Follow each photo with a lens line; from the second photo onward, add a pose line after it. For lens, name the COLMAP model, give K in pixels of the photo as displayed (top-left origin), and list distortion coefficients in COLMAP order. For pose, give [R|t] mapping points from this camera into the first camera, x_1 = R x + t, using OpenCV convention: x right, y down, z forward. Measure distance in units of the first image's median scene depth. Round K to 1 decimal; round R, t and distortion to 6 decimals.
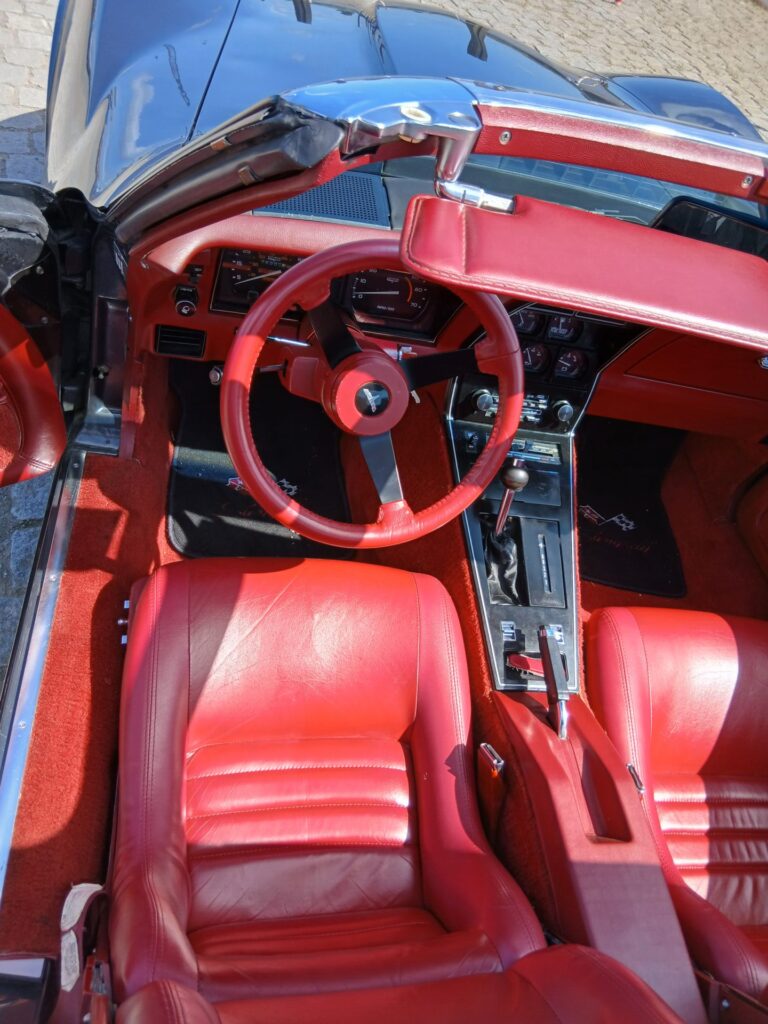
lens RADIAL K [[777.8, 0, 384.0], [0, 777.8, 512.0], [0, 0, 1]] dist [0.002619, -0.001190]
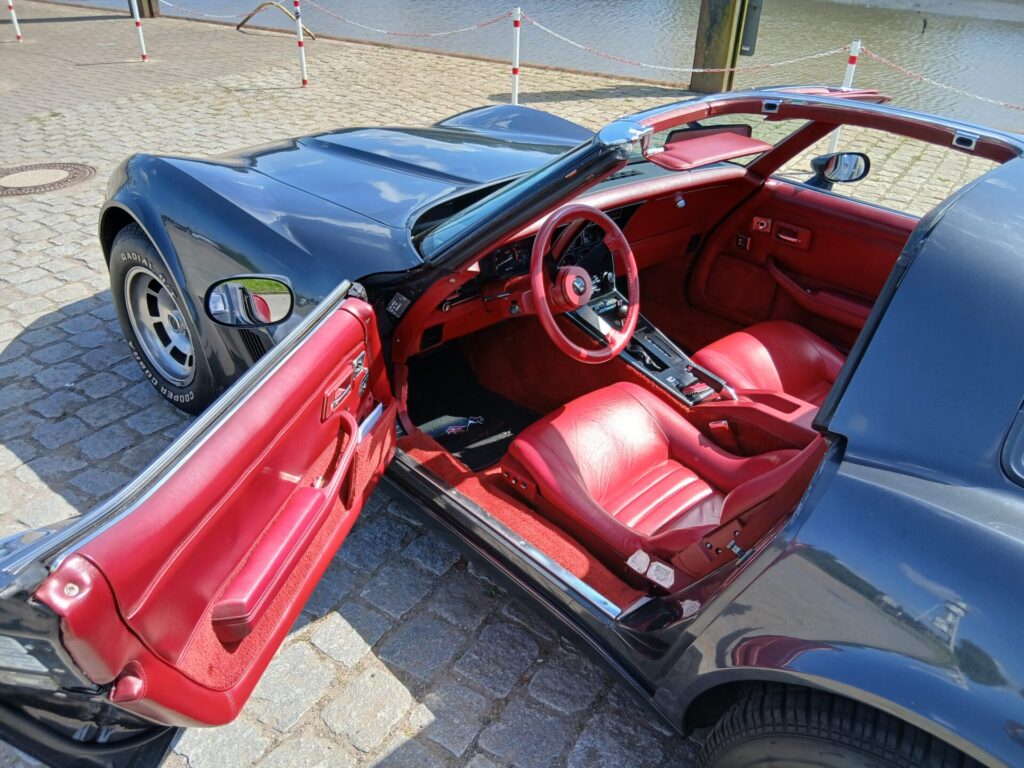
lens RADIAL K [[777.8, 0, 512.0], [0, 777.8, 384.0], [0, 0, 1]] dist [0.002619, -0.001190]
pose [[0.780205, -0.500561, 0.375127, -0.759475], [0.565350, 0.820921, -0.080421, 0.089471], [-0.267694, 0.274823, 0.923478, -0.517189]]
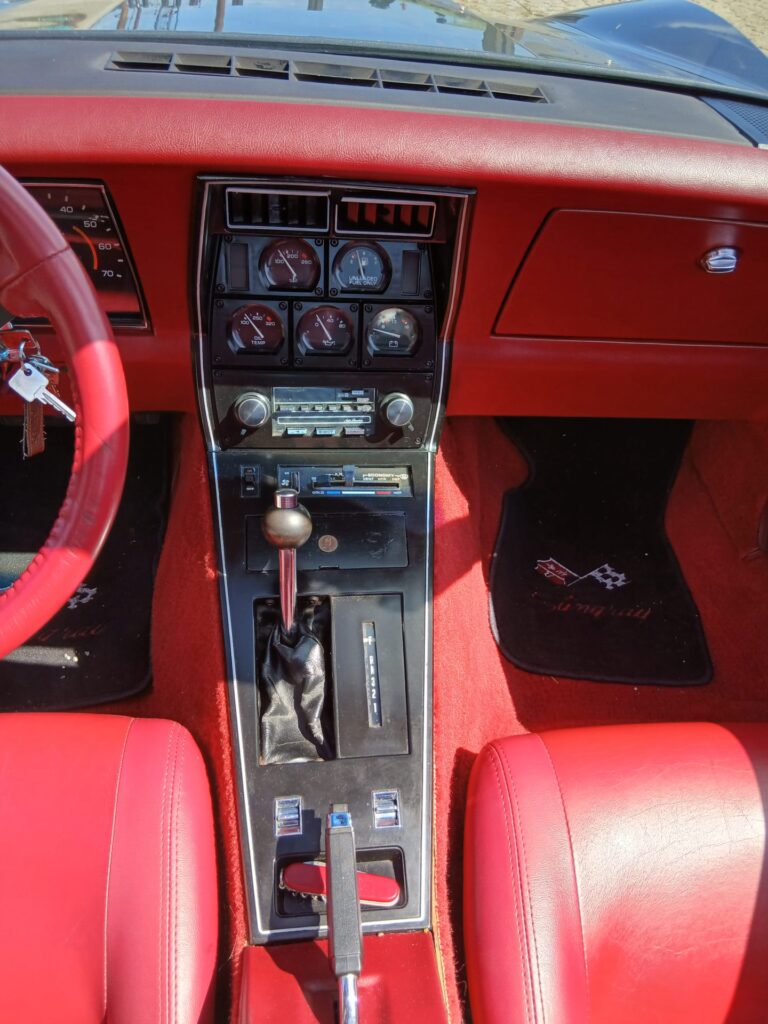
lens RADIAL K [[780.4, 0, 385.6], [0, 780.4, 495.4], [0, 0, 1]] dist [-0.003523, -0.006364]
pose [[0.982769, -0.140942, -0.119584, 0.303969], [0.124059, 0.982561, -0.138500, 0.019852], [0.137019, 0.121278, 0.983116, 0.438221]]
